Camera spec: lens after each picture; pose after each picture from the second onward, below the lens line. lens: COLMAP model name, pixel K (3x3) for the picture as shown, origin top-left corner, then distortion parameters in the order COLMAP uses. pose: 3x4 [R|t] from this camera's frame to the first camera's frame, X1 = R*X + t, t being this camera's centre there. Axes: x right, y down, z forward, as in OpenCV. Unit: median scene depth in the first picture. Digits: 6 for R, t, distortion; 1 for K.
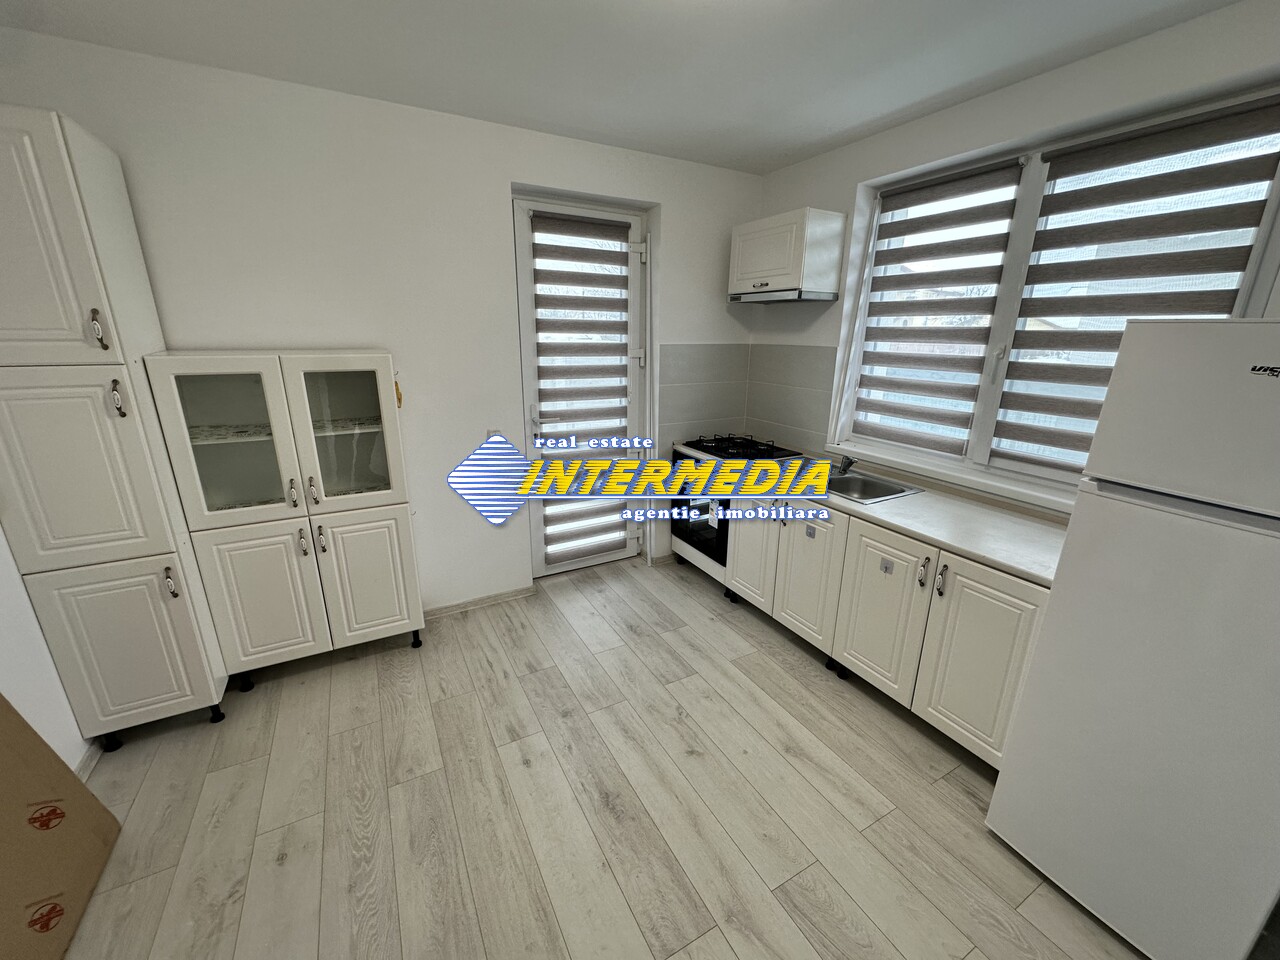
lens RADIAL K [[508.7, 0, 640.0], [0, 508.7, 480.0], [0, 0, 1]] dist [-0.002603, 0.000202]
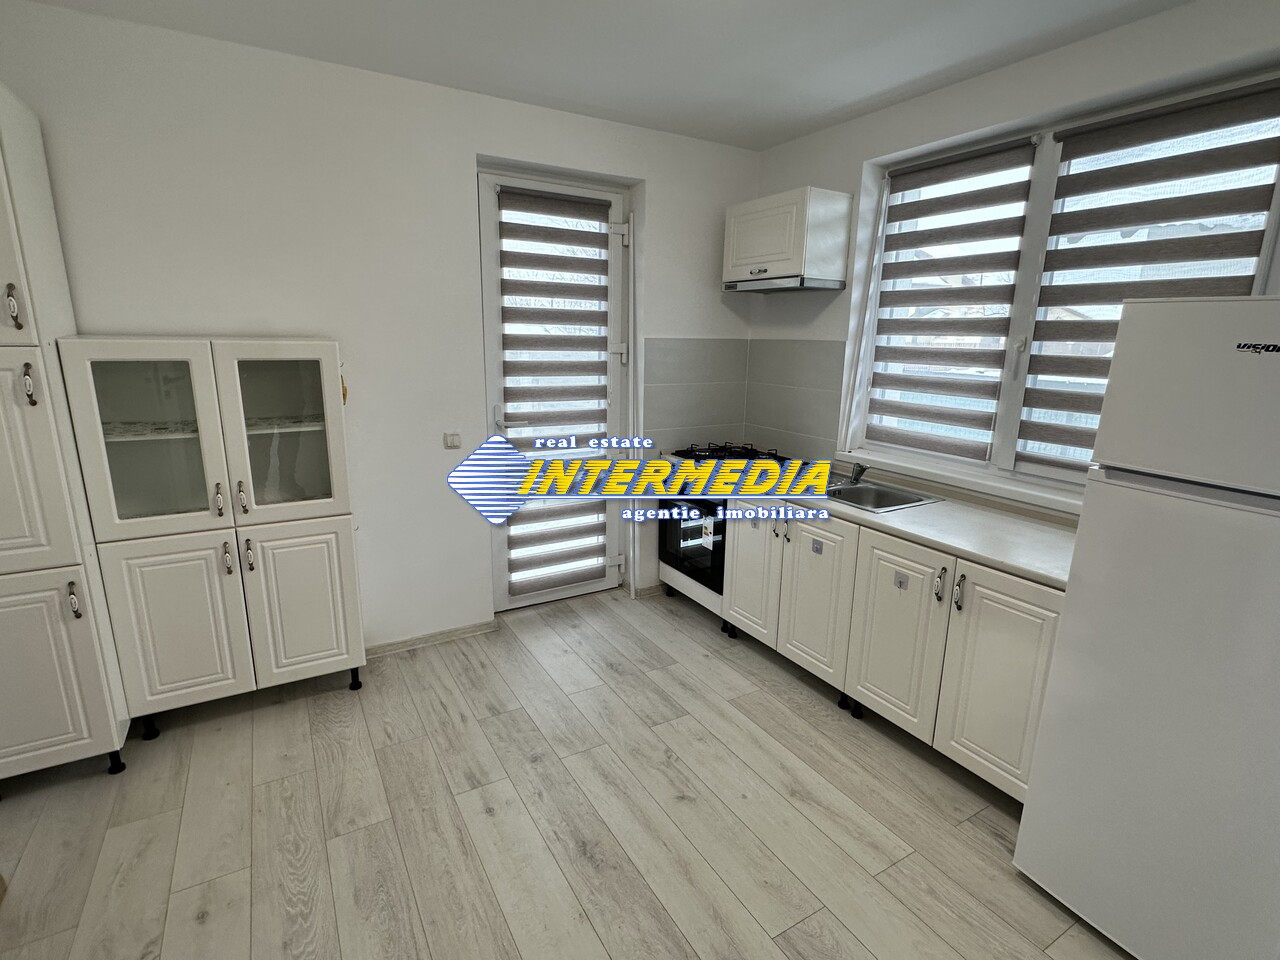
lens RADIAL K [[632.8, 0, 640.5], [0, 632.8, 479.0], [0, 0, 1]] dist [-0.001343, -0.000215]
pose [[0.999527, -0.000013, 0.030740, -0.001721], [0.001827, 0.998256, -0.059001, 0.049443], [-0.030686, 0.059029, 0.997785, -0.082808]]
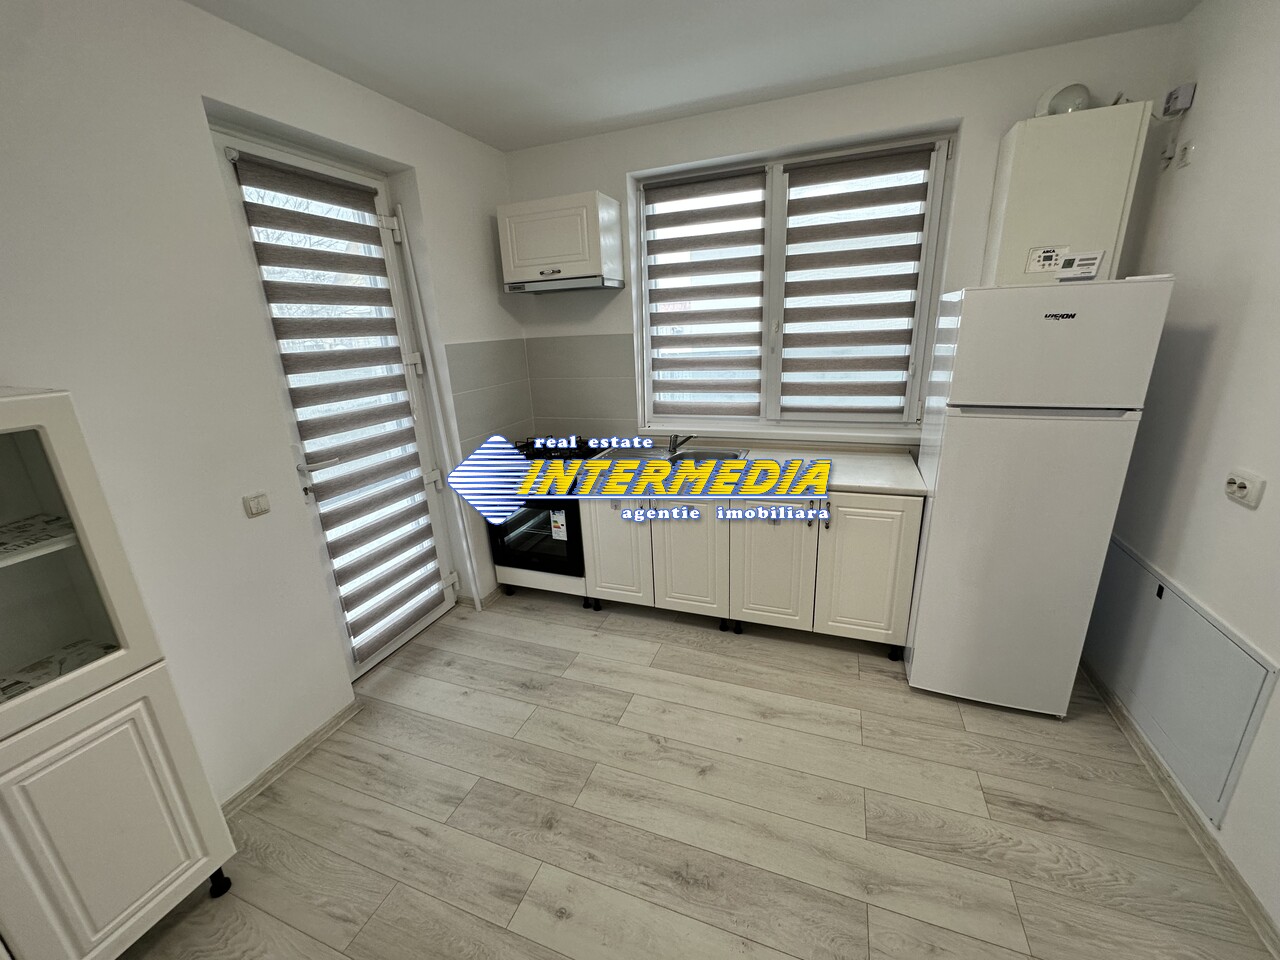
lens RADIAL K [[508.7, 0, 640.0], [0, 508.7, 480.0], [0, 0, 1]] dist [-0.002603, 0.000202]
pose [[0.761769, -0.233249, 0.604402, -0.348698], [0.233834, 0.969041, 0.079253, -0.063993], [-0.604176, 0.080958, 0.792727, 0.243767]]
